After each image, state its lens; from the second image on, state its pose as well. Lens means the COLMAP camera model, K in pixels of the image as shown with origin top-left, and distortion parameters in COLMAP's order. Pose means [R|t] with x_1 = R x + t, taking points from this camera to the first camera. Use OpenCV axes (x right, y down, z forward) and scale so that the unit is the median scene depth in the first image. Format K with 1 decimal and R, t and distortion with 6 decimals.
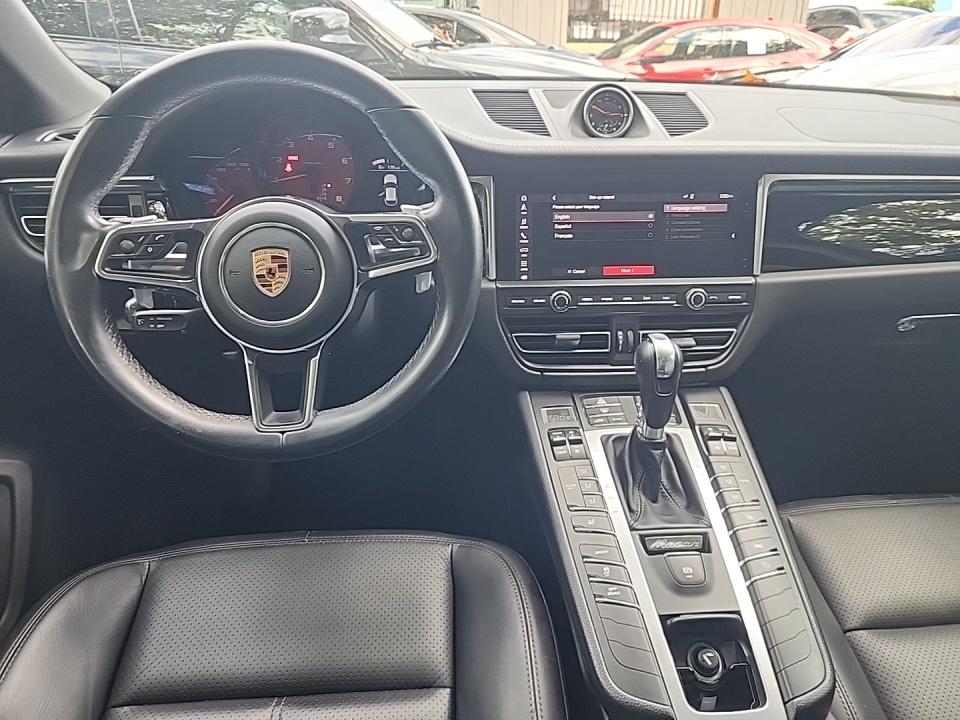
lens RADIAL K [[661.9, 0, 475.8], [0, 661.9, 335.5], [0, 0, 1]] dist [0.040195, -0.046304]
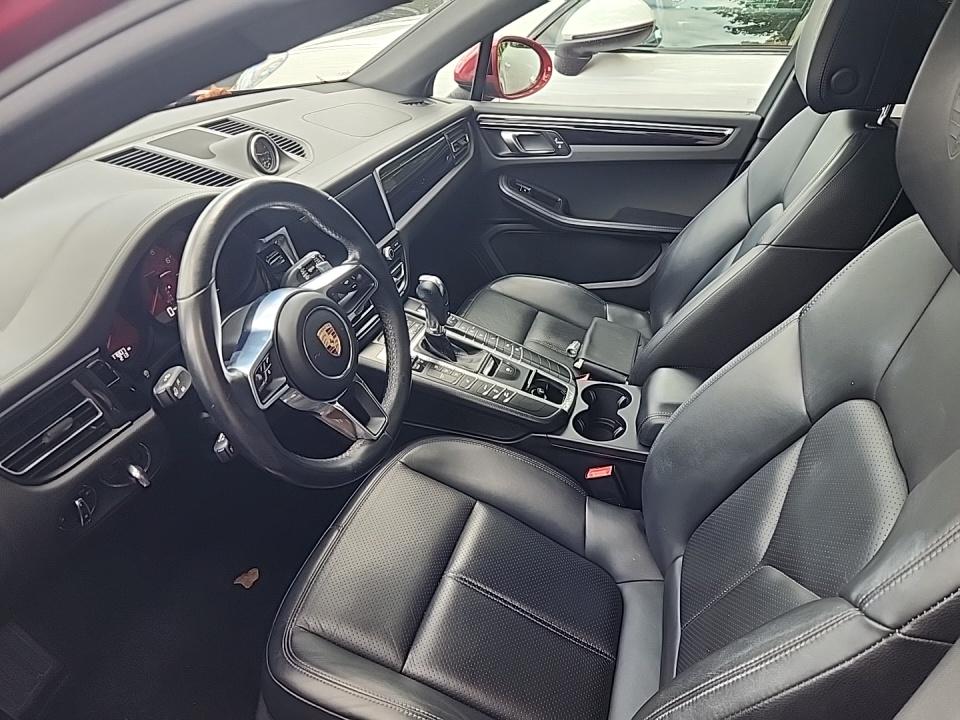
lens RADIAL K [[661.9, 0, 475.8], [0, 661.9, 335.5], [0, 0, 1]] dist [0.040195, -0.046304]
pose [[0.370319, -0.468445, 0.802137, -1.007892], [0.372611, 0.865923, 0.333674, -0.352306], [-0.850896, 0.175319, 0.495216, 0.052590]]
